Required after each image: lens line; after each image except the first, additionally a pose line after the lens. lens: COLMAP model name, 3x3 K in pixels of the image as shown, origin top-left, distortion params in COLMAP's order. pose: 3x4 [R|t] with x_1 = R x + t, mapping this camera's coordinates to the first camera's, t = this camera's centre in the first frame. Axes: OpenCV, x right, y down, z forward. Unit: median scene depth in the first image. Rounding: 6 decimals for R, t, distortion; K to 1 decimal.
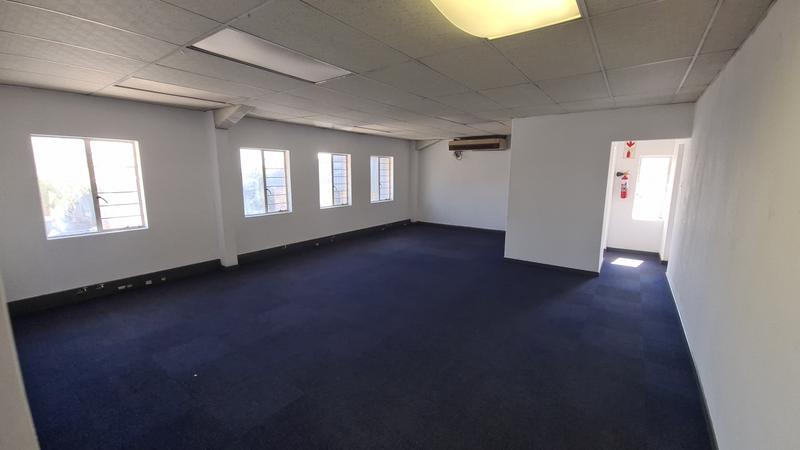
lens RADIAL K [[322.2, 0, 405.8], [0, 322.2, 225.4], [0, 0, 1]] dist [0.008143, -0.005833]
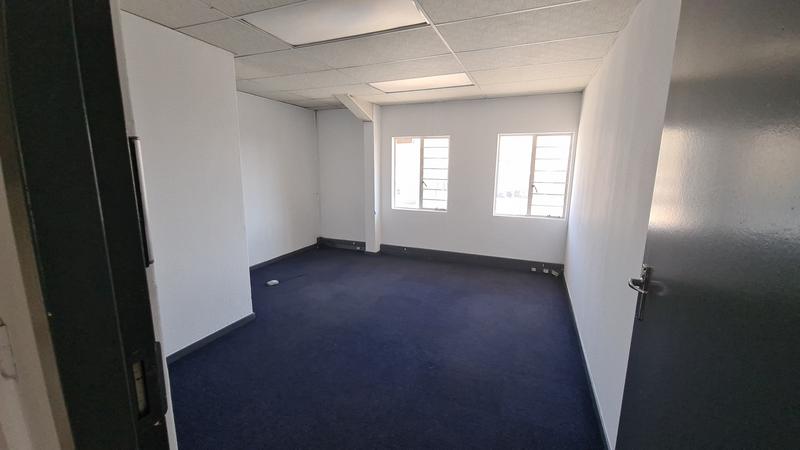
lens RADIAL K [[358.7, 0, 398.9], [0, 358.7, 228.2], [0, 0, 1]] dist [-0.001543, -0.000012]
pose [[0.197805, 0.180926, -0.963400, 0.554054], [-0.172081, 0.973965, 0.147578, -0.128987], [0.965019, 0.136591, 0.223789, 0.775944]]
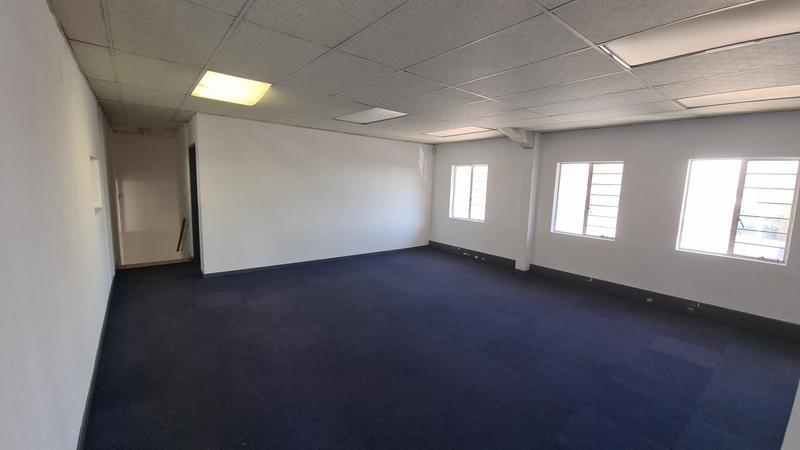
lens RADIAL K [[322.2, 0, 406.8], [0, 322.2, 224.8], [0, 0, 1]] dist [0.008143, -0.005833]
pose [[-0.256139, 0.120008, -0.959162, 0.558991], [-0.192189, 0.966131, 0.172203, -0.130100], [0.947342, 0.228449, -0.224400, 0.782531]]
